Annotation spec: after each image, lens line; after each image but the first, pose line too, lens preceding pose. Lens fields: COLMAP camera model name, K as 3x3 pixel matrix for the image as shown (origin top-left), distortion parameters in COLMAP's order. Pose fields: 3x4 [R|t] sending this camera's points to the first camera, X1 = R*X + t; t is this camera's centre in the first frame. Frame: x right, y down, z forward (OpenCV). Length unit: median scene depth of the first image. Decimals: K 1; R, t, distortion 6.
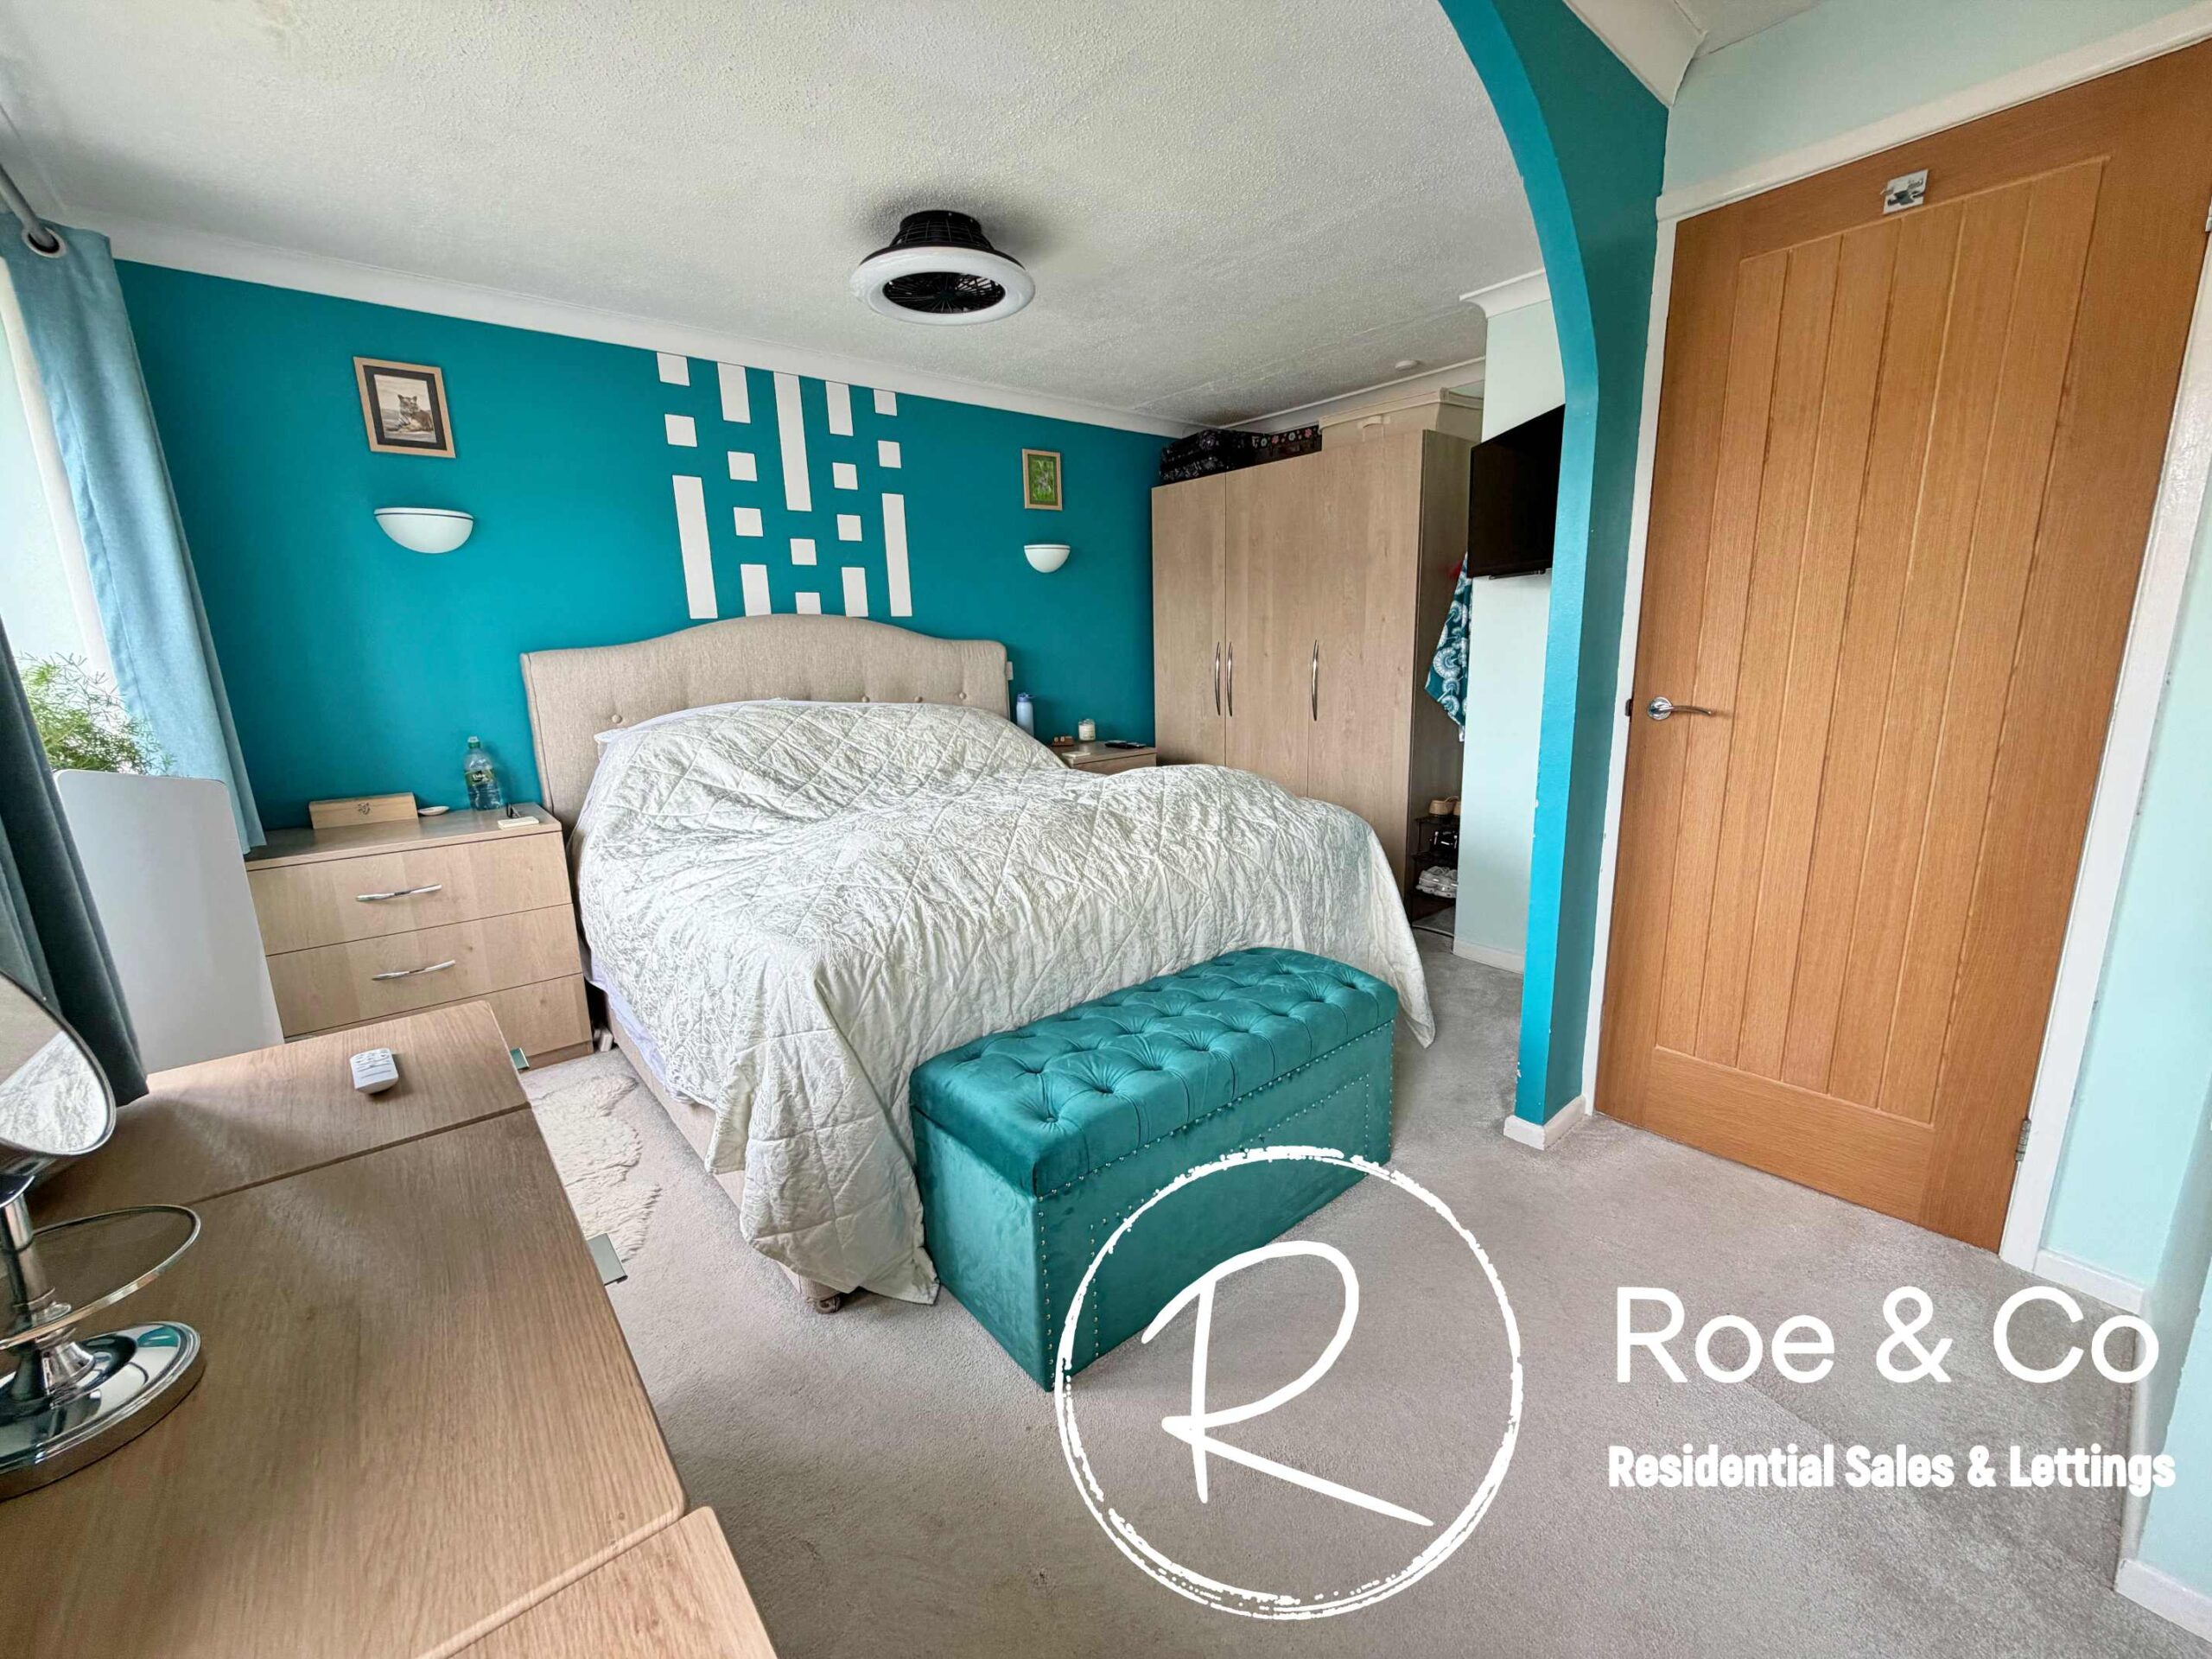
lens RADIAL K [[880.0, 0, 1098.6], [0, 880.0, 827.0], [0, 0, 1]] dist [-0.001631, 0.000331]
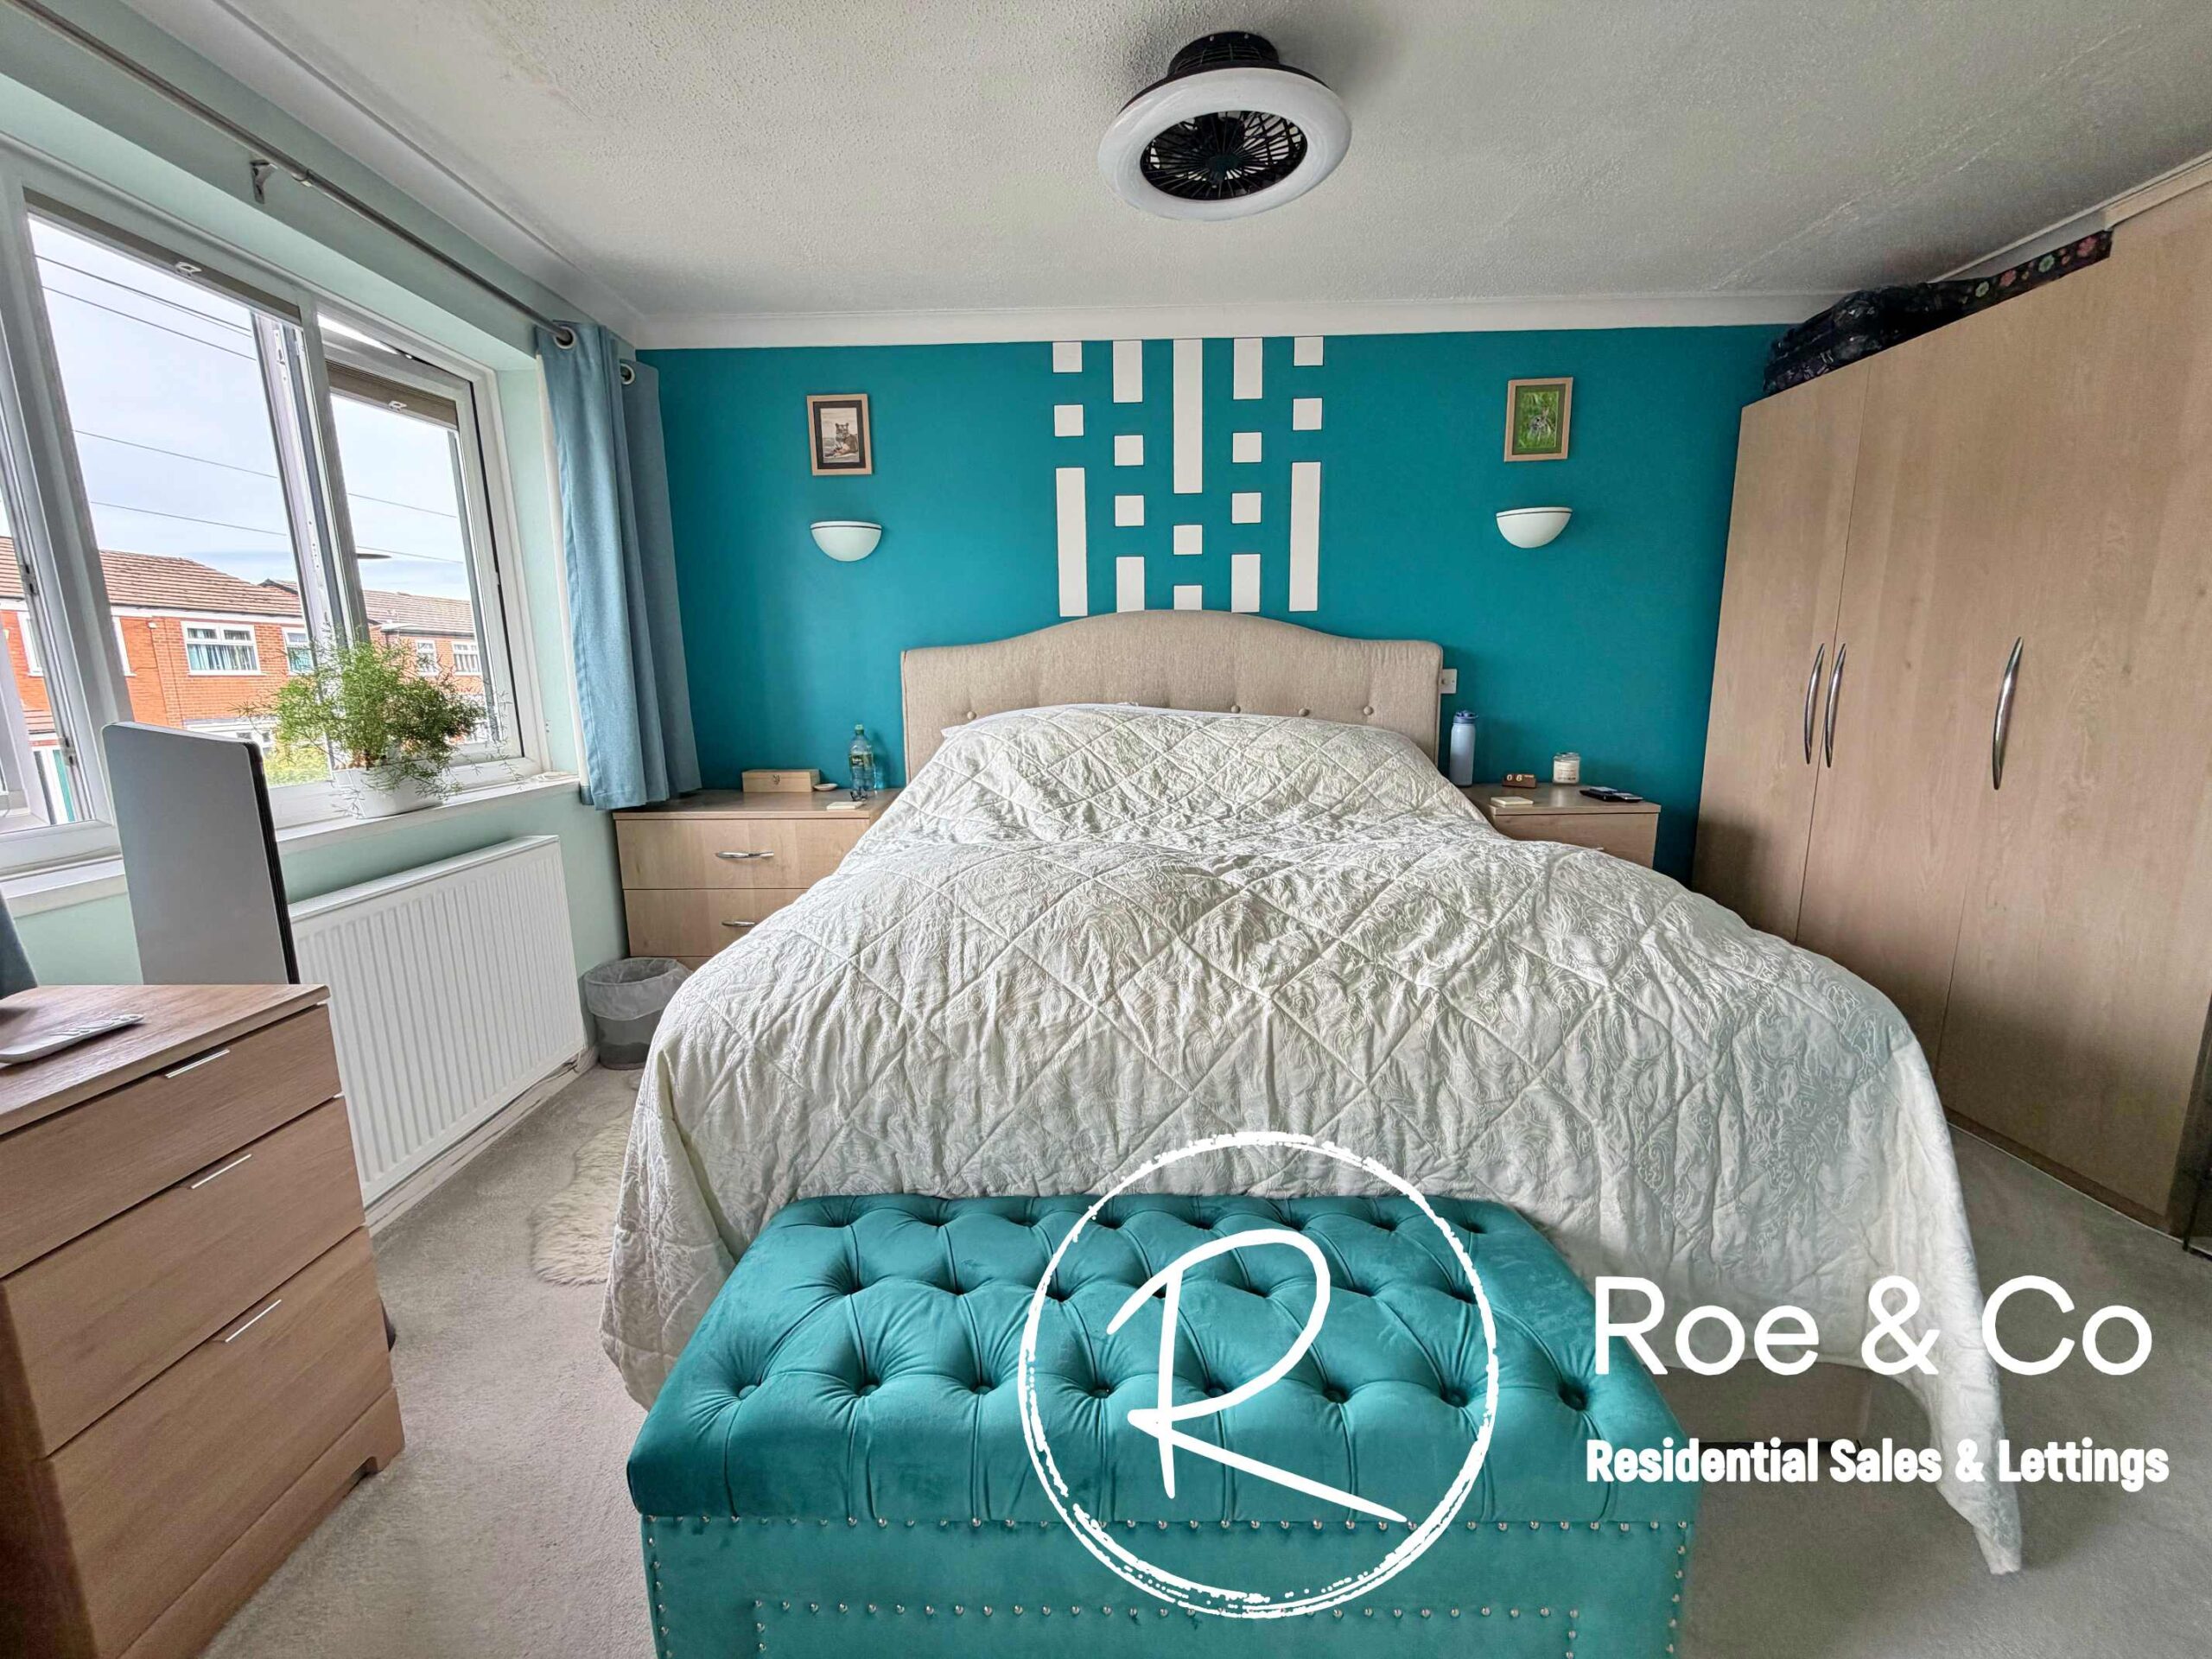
lens RADIAL K [[880.0, 0, 1098.6], [0, 880.0, 827.0], [0, 0, 1]] dist [-0.001631, 0.000331]
pose [[0.758585, 0.131933, -0.638077, 0.214387], [-0.139711, 0.989444, 0.038487, -0.051925], [0.636419, 0.059951, 0.769010, 0.300743]]
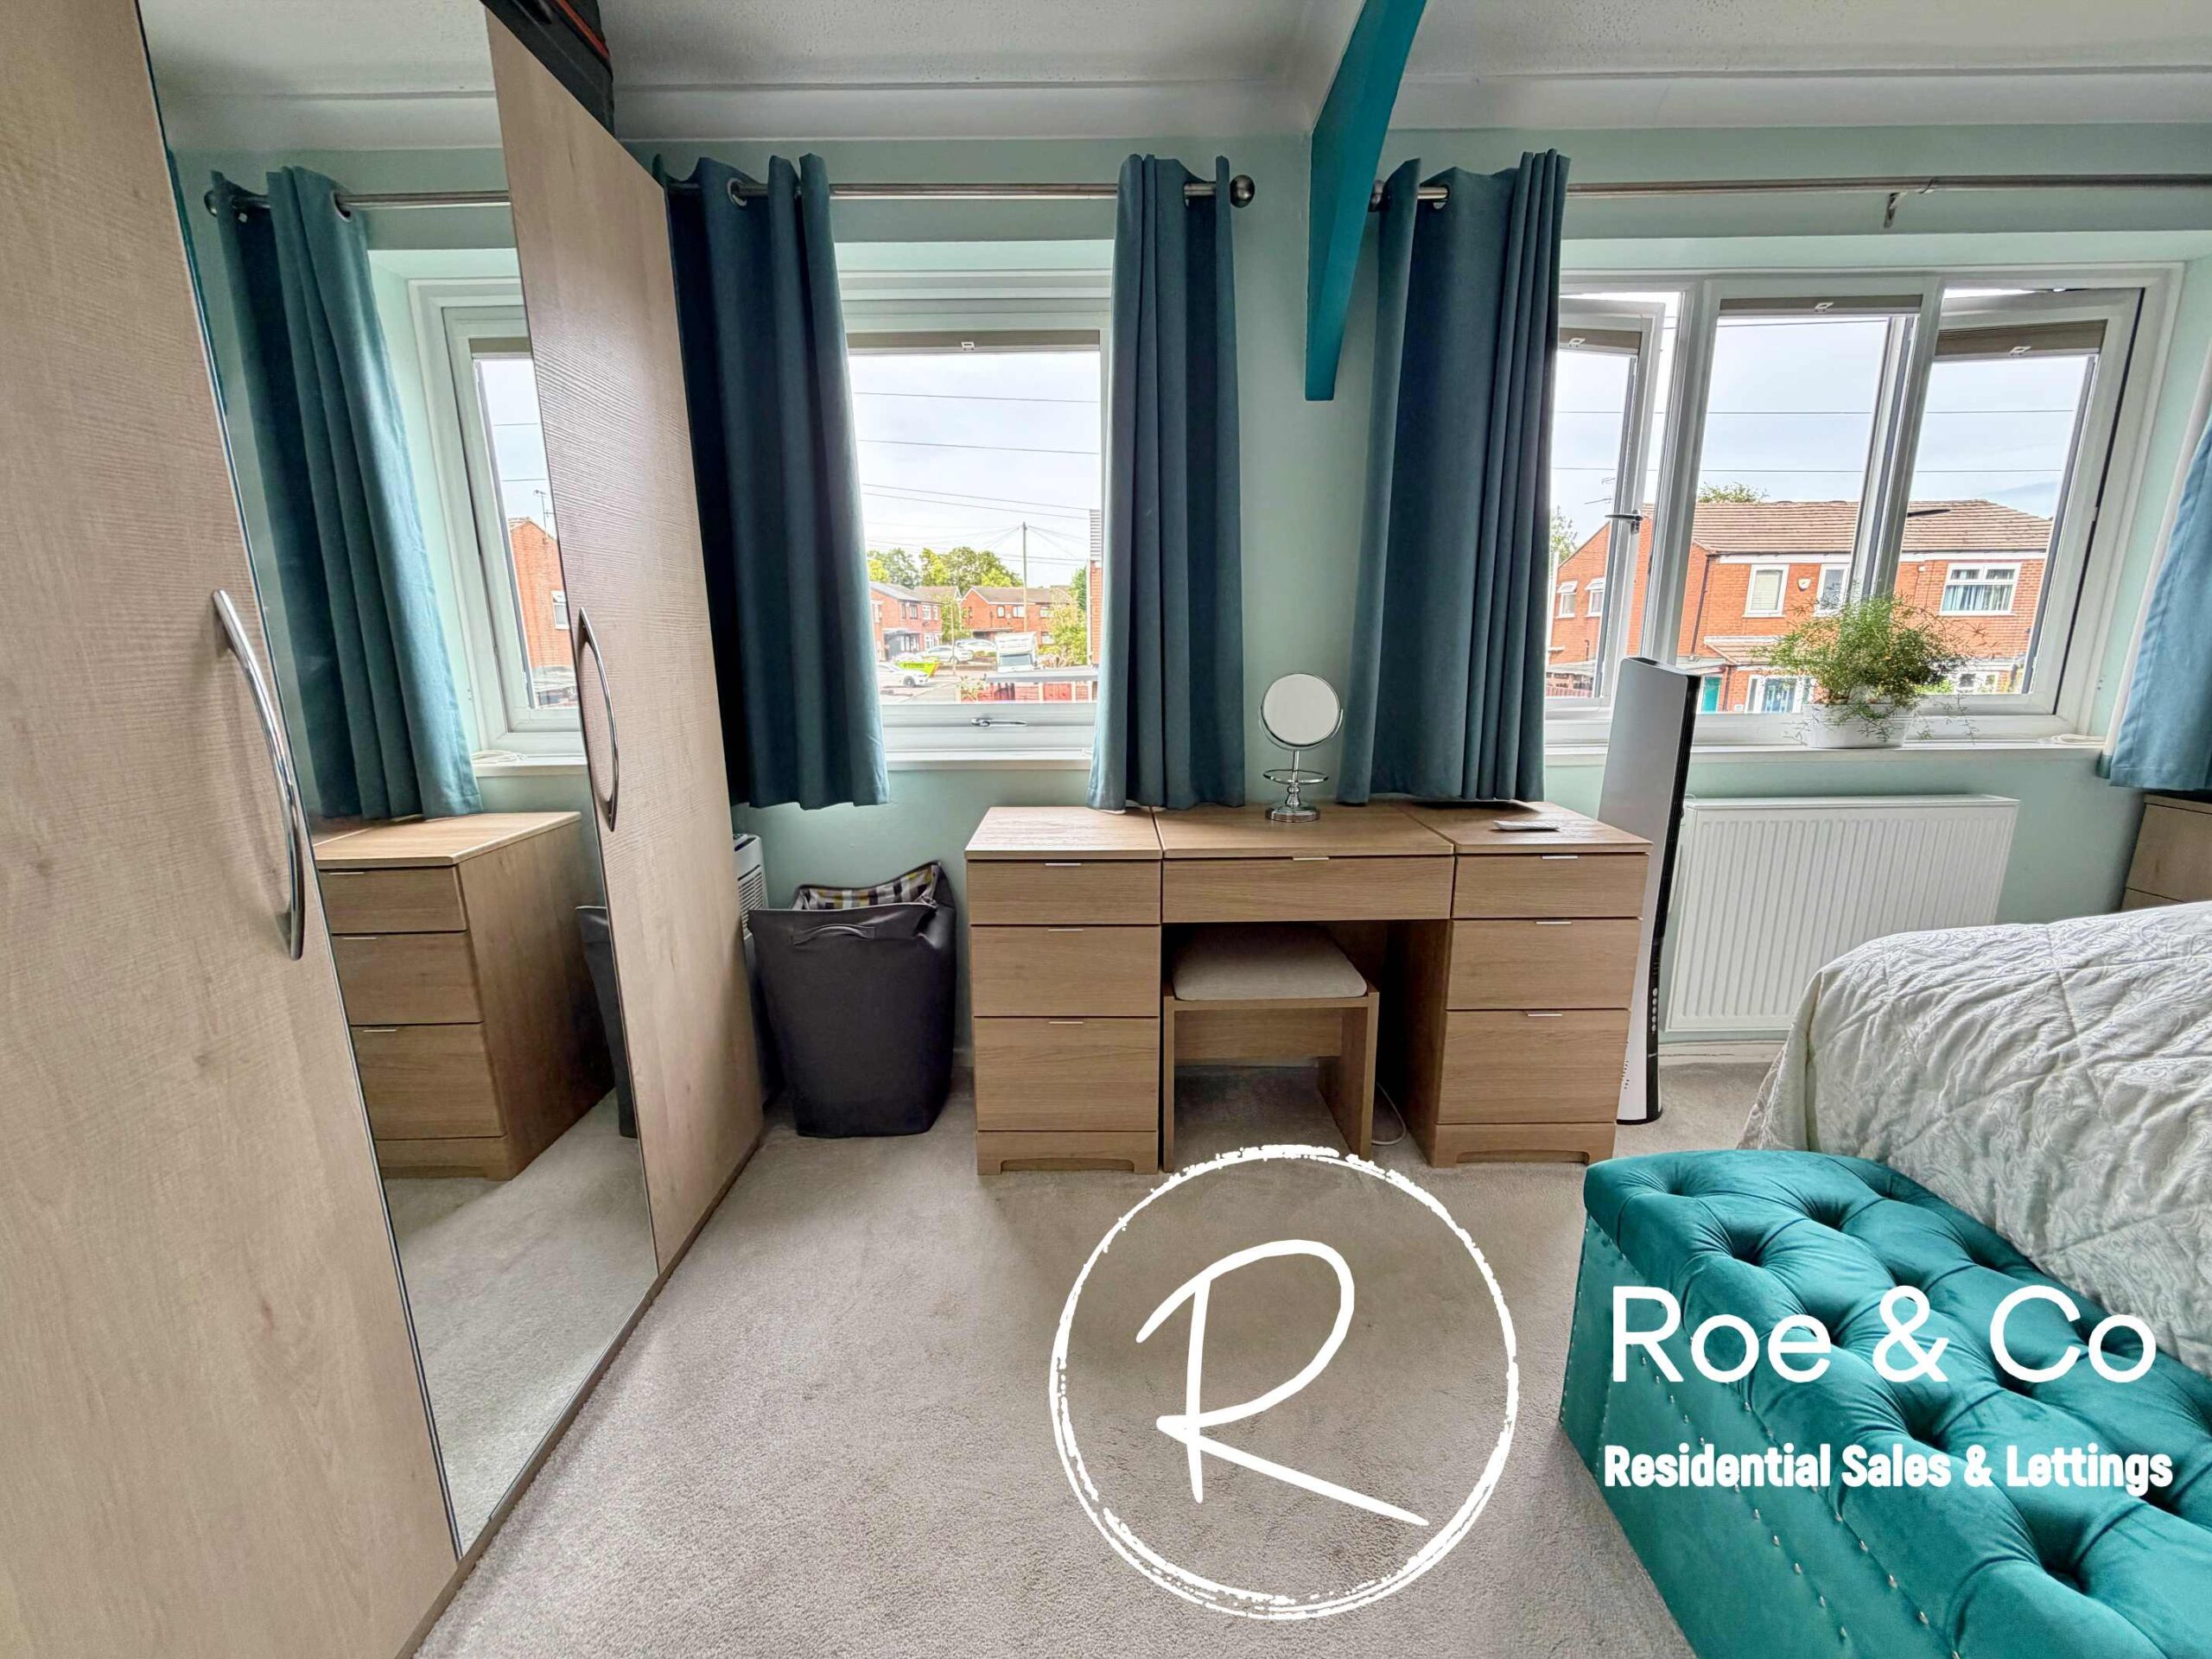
lens RADIAL K [[880.0, 0, 1098.6], [0, 880.0, 827.0], [0, 0, 1]] dist [-0.001631, 0.000331]
pose [[-0.641821, 0.200333, -0.740225, 0.363668], [-0.124696, 0.925163, 0.358503, -0.088451], [0.756649, 0.322398, -0.568808, 0.431409]]
